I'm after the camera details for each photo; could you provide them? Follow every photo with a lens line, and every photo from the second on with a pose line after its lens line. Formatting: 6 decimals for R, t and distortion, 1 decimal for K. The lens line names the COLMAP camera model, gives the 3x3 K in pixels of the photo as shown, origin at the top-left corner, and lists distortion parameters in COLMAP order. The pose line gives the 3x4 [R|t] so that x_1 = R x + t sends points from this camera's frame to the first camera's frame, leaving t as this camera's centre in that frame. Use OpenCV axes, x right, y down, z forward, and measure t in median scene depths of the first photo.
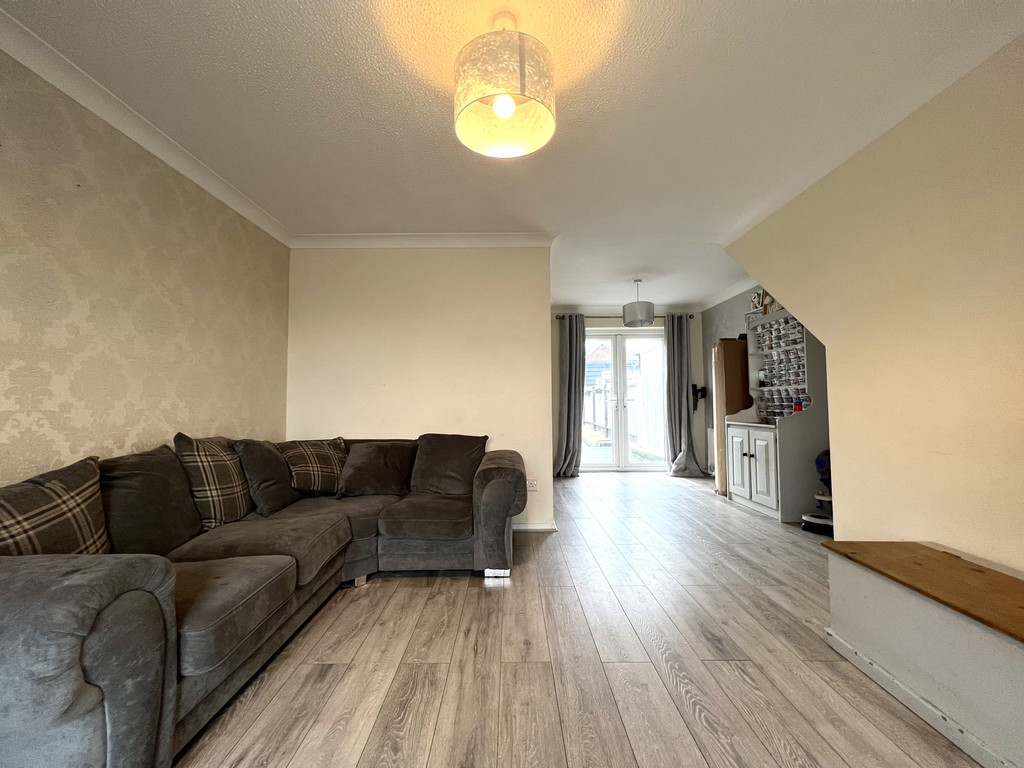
lens RADIAL K [[411.9, 0, 512.0], [0, 411.9, 384.0], [0, 0, 1]] dist [-0.001060, -0.000030]
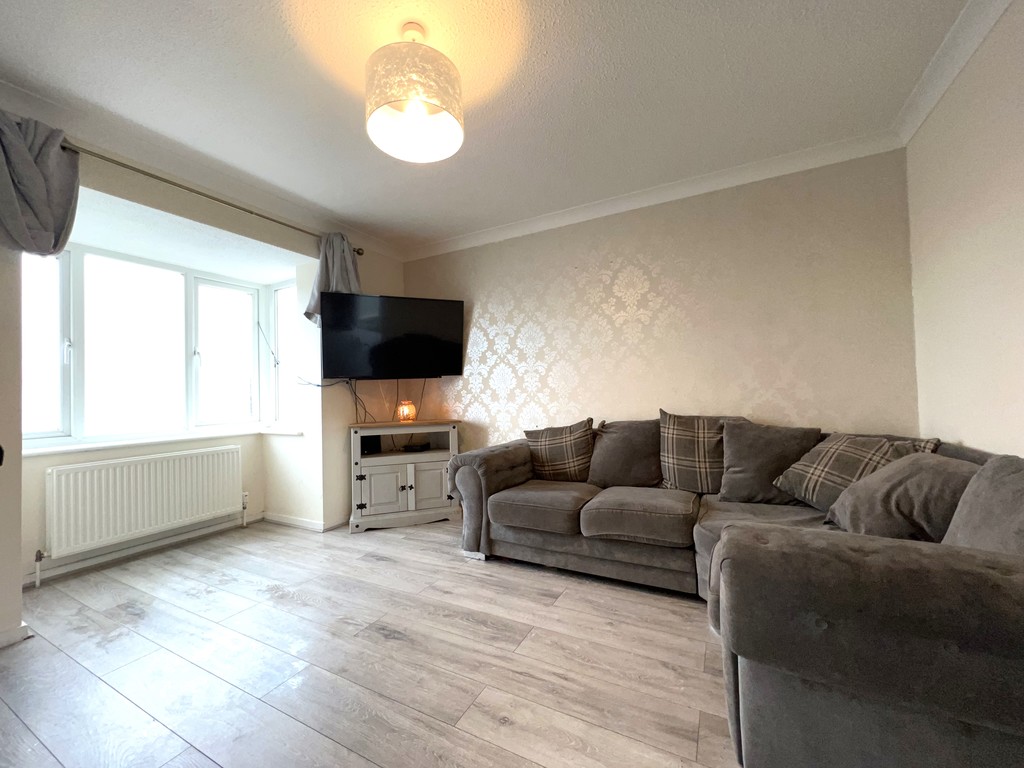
lens RADIAL K [[411.9, 0, 512.0], [0, 411.9, 384.0], [0, 0, 1]] dist [-0.001060, -0.000030]
pose [[-0.474157, 0.005140, -0.880425, 0.677566], [0.069528, 0.997079, -0.031623, 0.055470], [0.877691, -0.076209, -0.473129, 1.413787]]
